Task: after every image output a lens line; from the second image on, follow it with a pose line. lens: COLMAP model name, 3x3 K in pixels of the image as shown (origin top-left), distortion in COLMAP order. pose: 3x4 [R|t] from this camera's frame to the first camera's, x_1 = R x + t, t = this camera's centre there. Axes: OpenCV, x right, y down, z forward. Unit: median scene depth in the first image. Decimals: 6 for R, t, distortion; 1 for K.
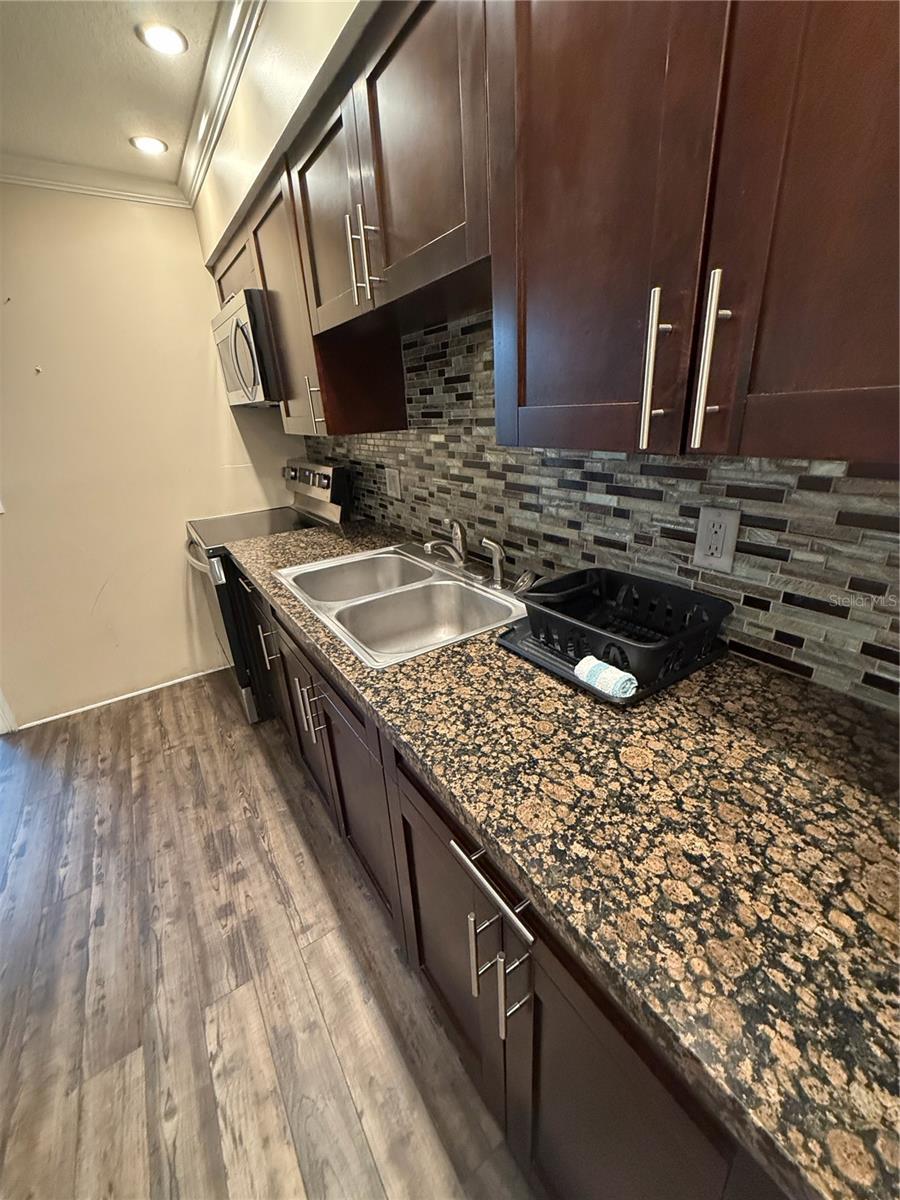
lens RADIAL K [[477.8, 0, 450.4], [0, 477.8, 597.4], [0, 0, 1]] dist [0.000185, 0.000015]
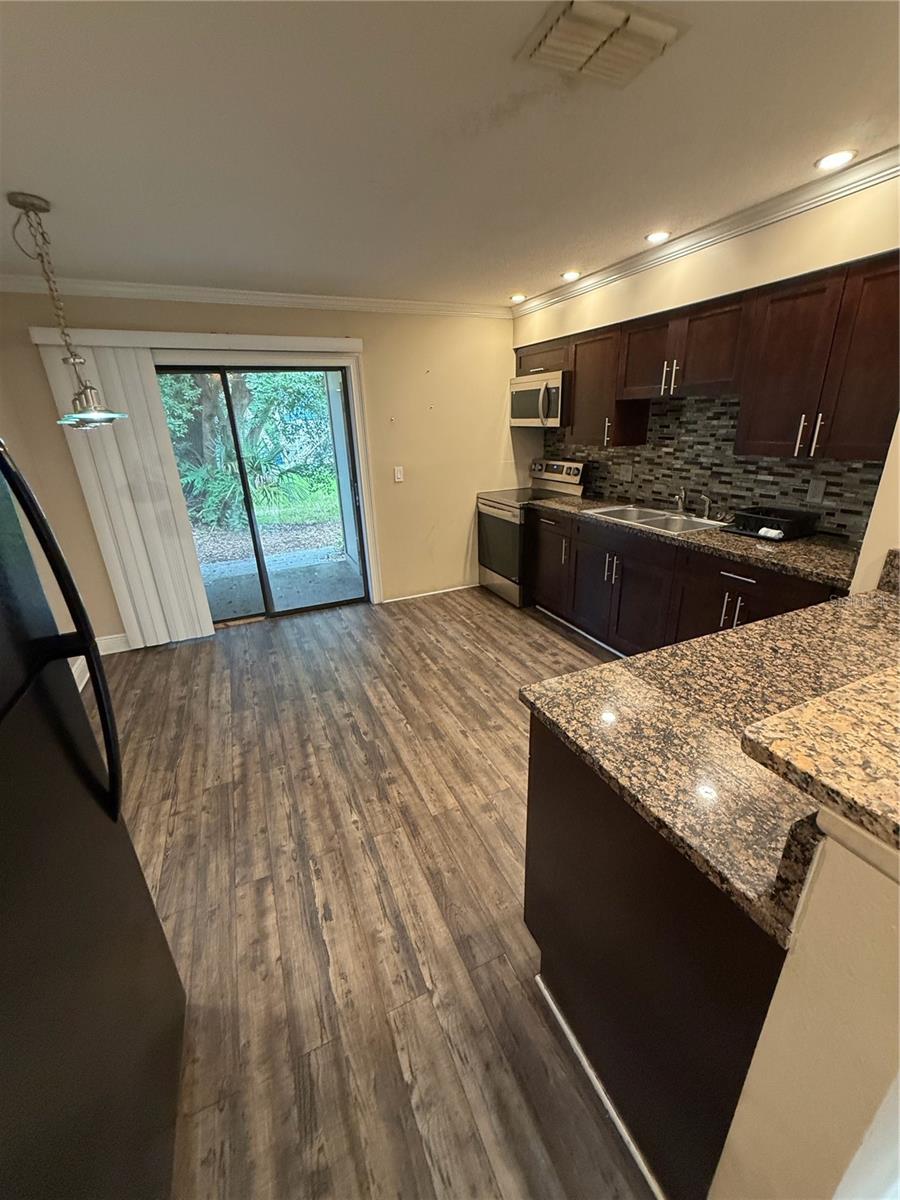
lens RADIAL K [[477.8, 0, 450.4], [0, 477.8, 597.4], [0, 0, 1]] dist [0.000185, 0.000015]
pose [[0.986297, 0.078108, -0.145318, -0.699418], [-0.080078, 0.996759, -0.007743, 0.444062], [0.144242, 0.019274, 0.989355, -1.313970]]
